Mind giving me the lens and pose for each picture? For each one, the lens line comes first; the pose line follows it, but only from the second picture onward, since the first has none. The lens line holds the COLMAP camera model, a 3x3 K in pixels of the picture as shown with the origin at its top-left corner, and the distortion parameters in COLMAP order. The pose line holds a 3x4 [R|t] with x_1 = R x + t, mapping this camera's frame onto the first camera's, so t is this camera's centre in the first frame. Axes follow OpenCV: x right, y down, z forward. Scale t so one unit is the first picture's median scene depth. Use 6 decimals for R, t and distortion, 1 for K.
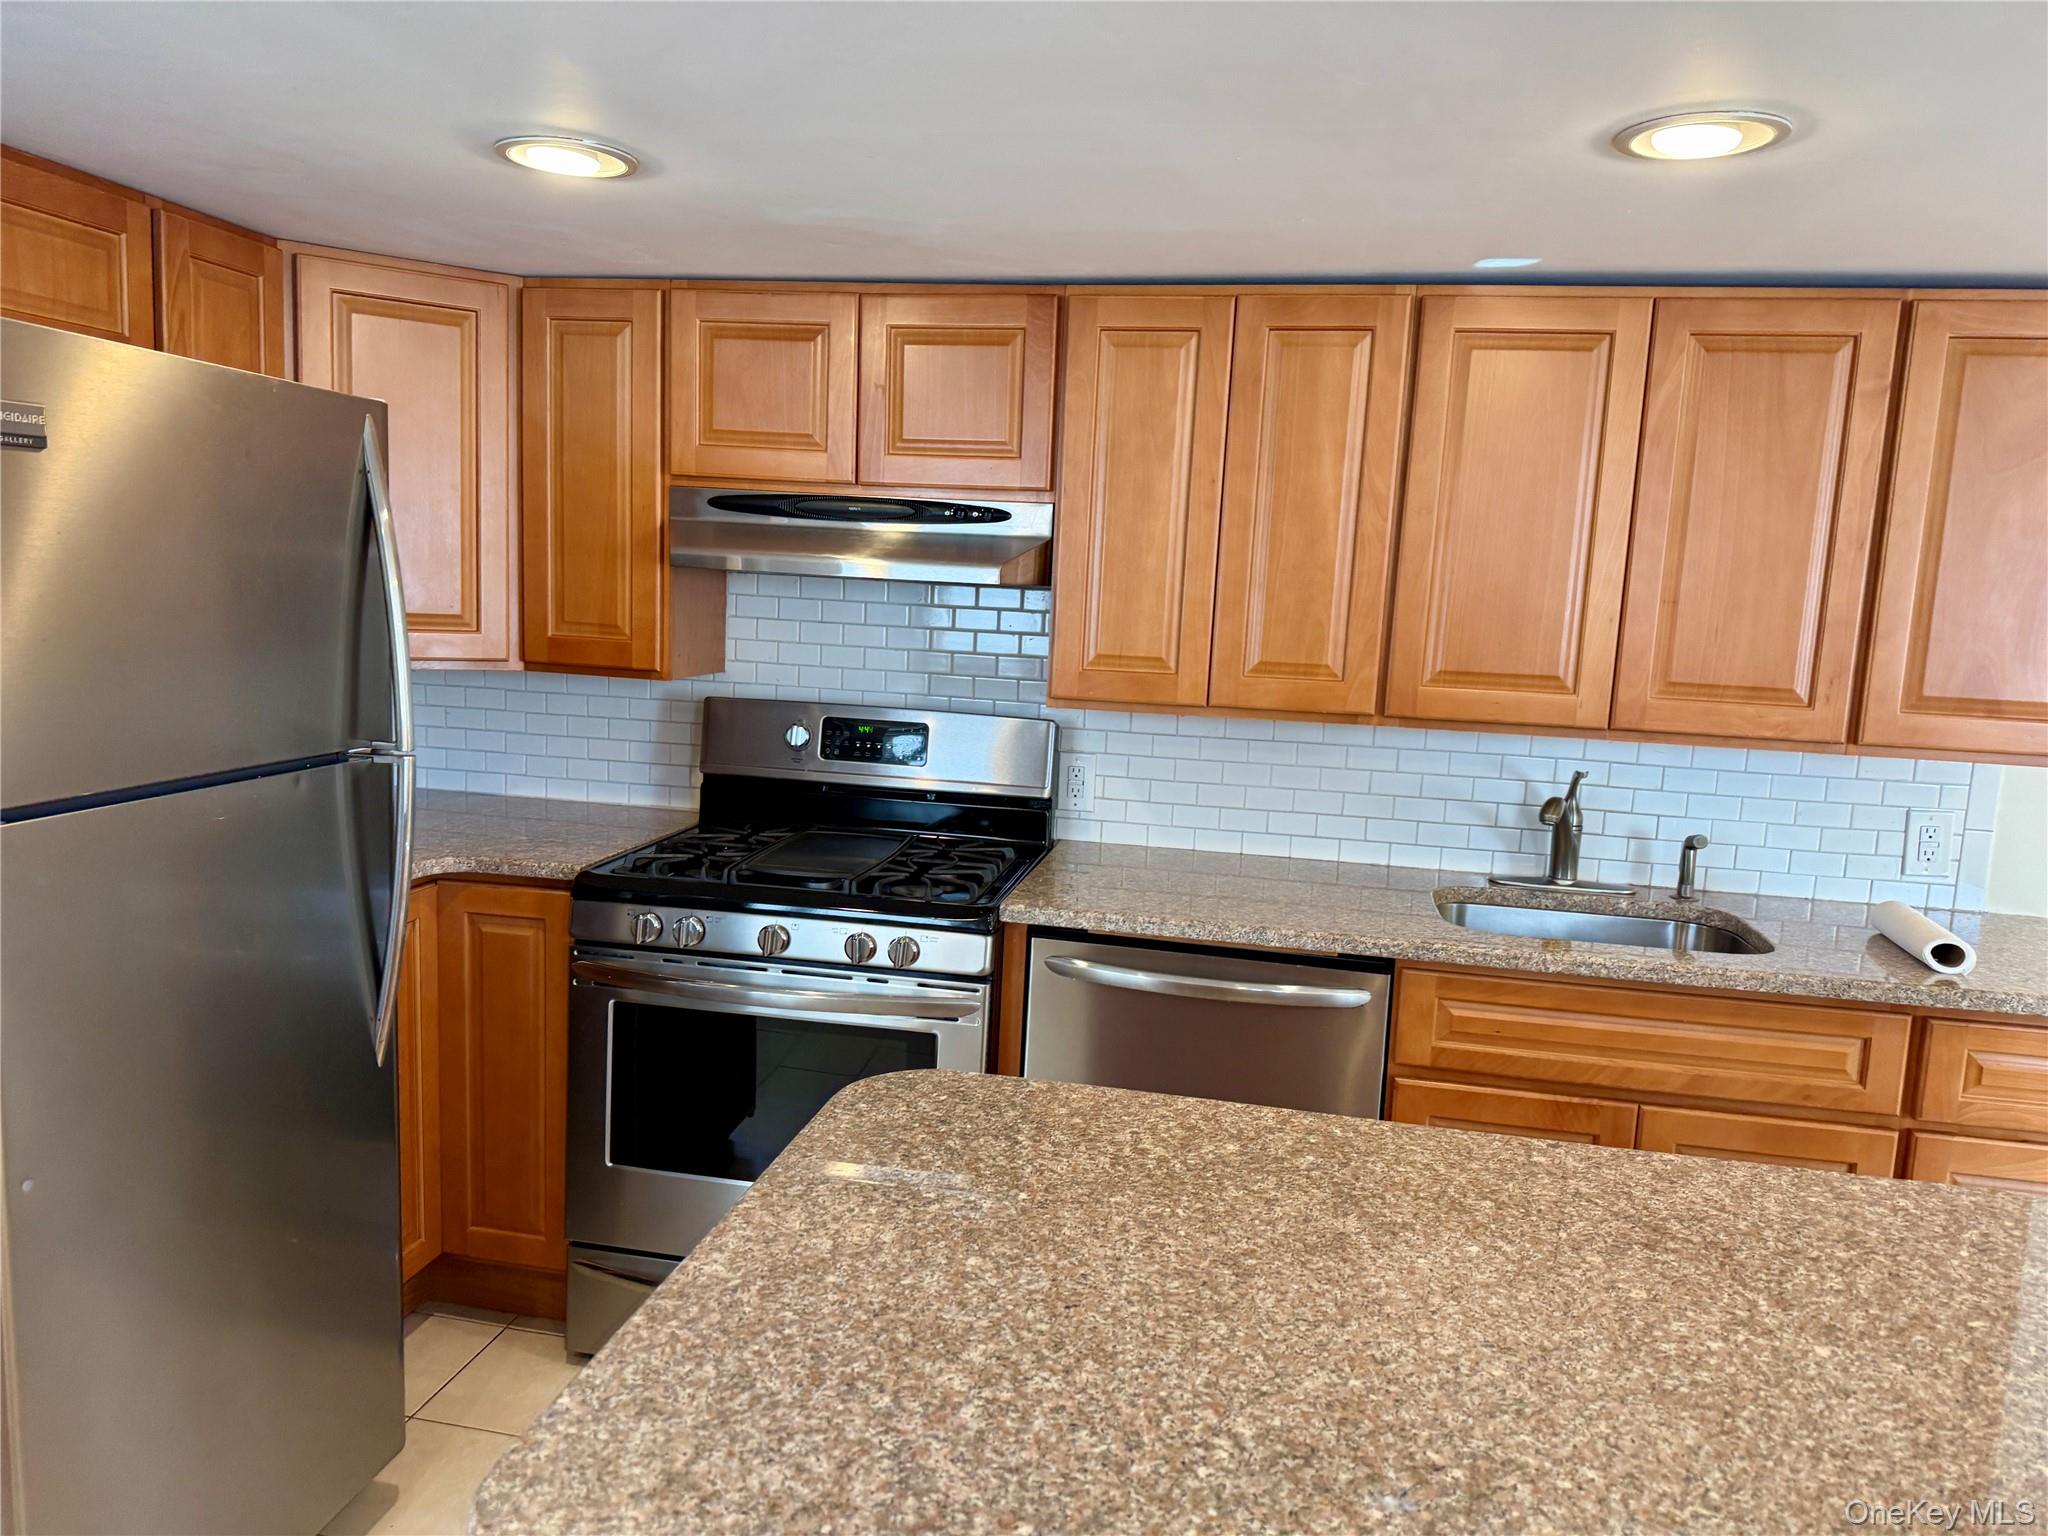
lens RADIAL K [[1424.8, 0, 1020.8], [0, 1424.8, 781.8], [0, 0, 1]] dist [0.044506, -0.053471]
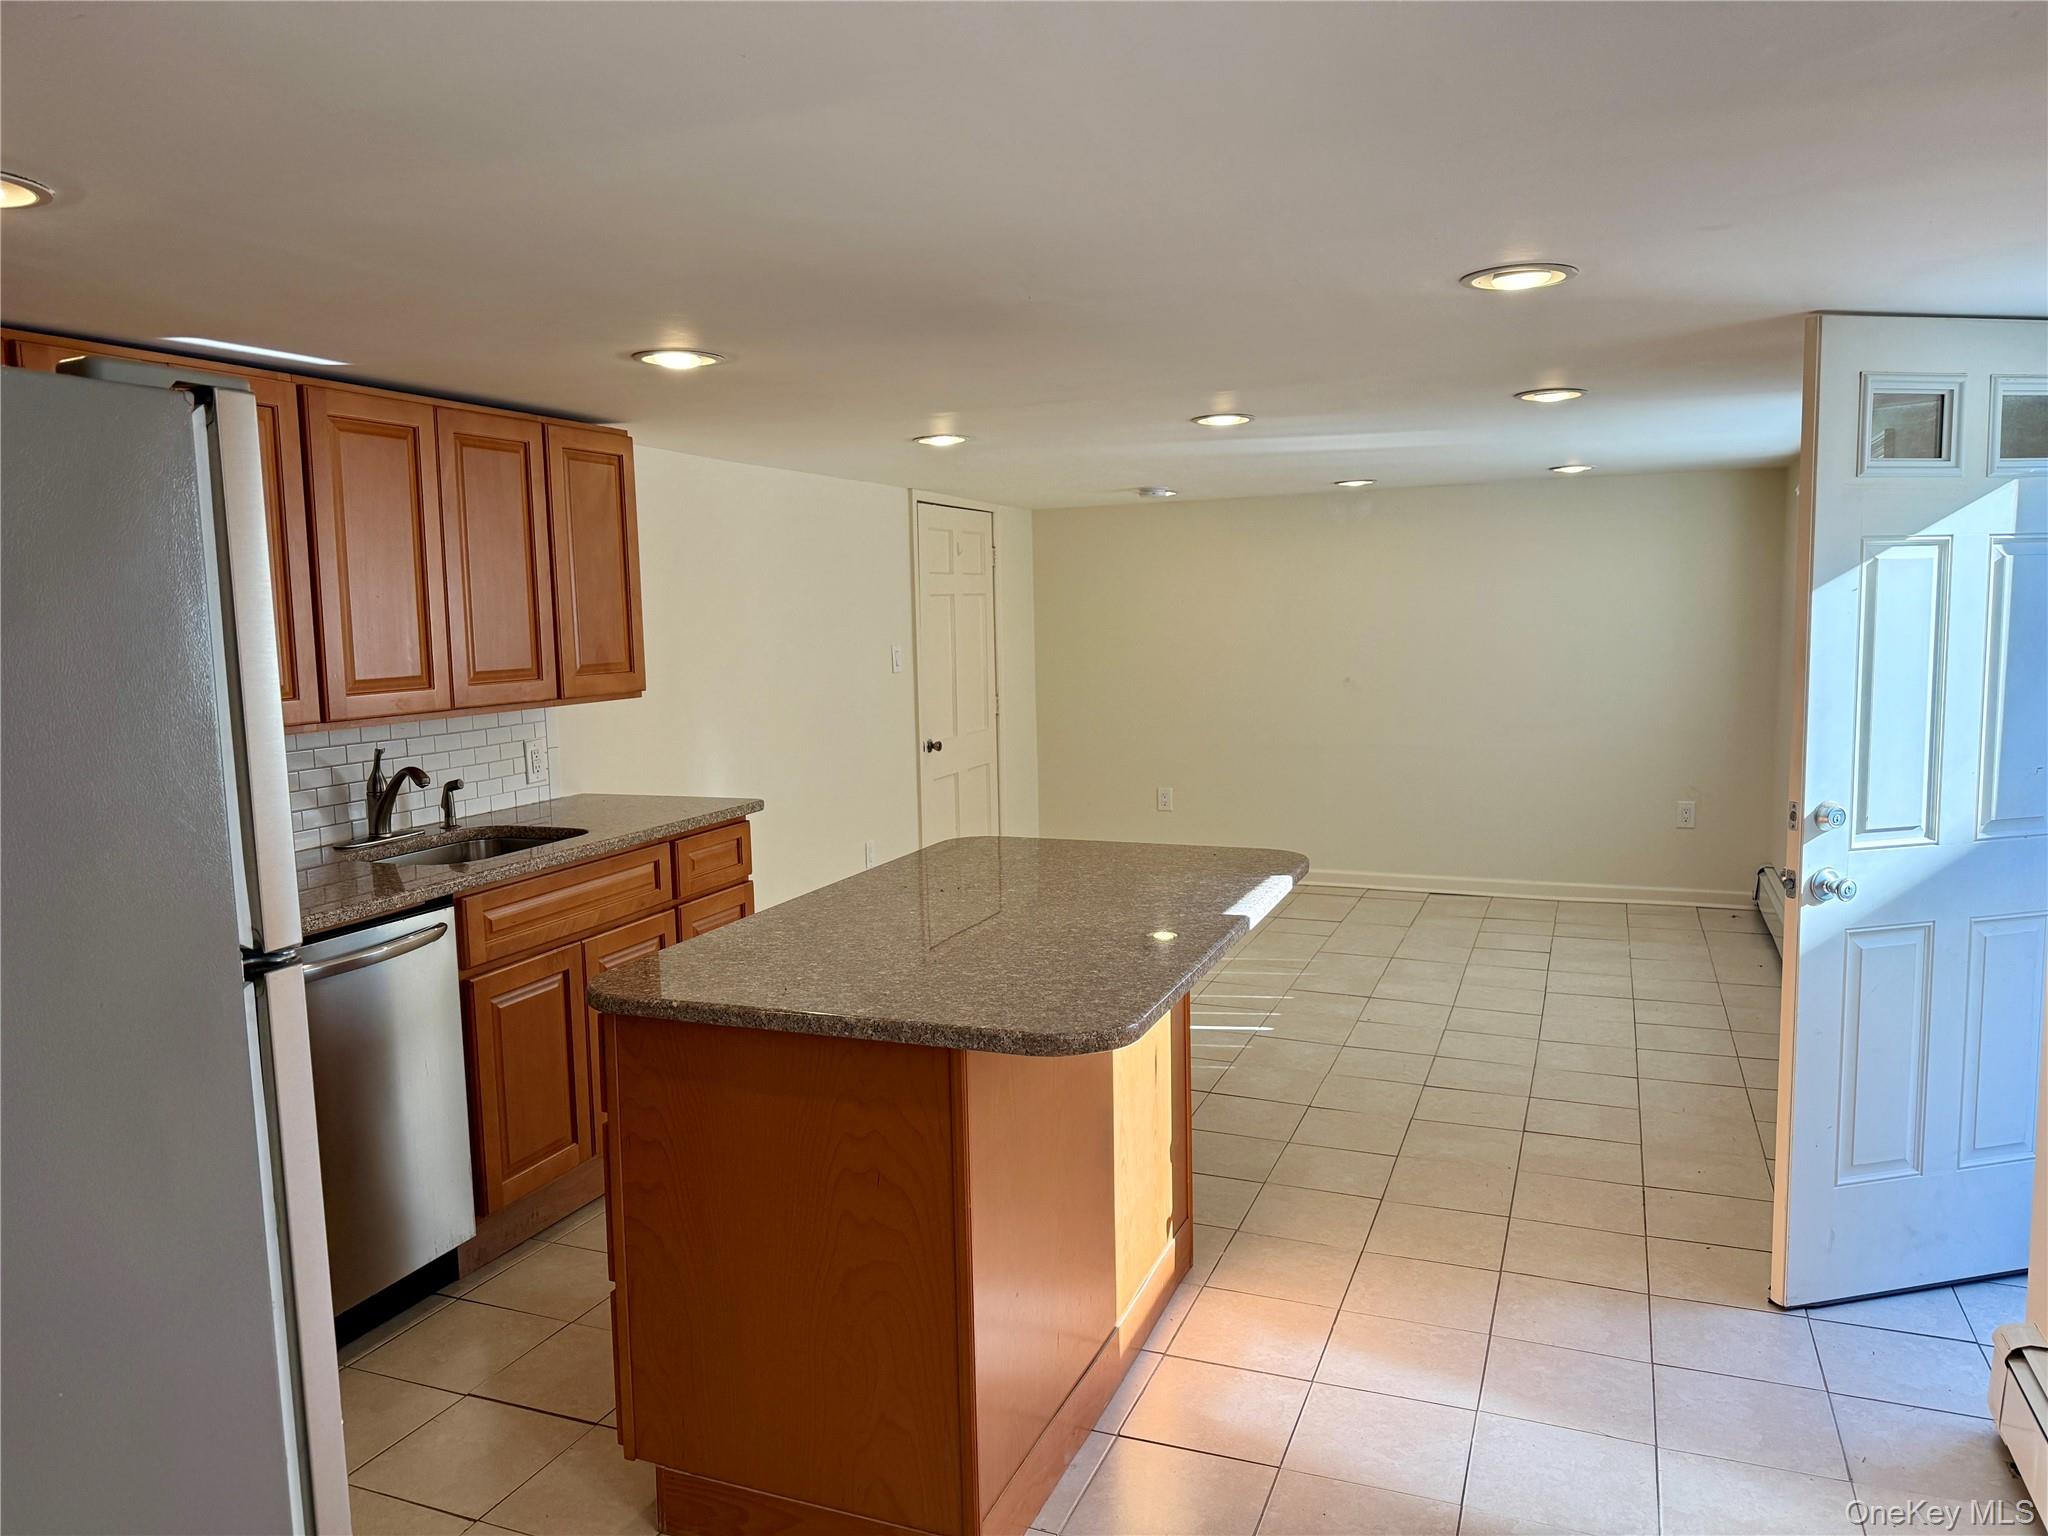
lens RADIAL K [[1424.8, 0, 1020.9], [0, 1424.8, 777.9], [0, 0, 1]] dist [0.044506, -0.053471]
pose [[0.172488, -0.162934, 0.971442, -0.913649], [0.166379, 0.976873, 0.134303, -0.070833], [-0.970858, 0.138462, 0.195608, 0.211721]]
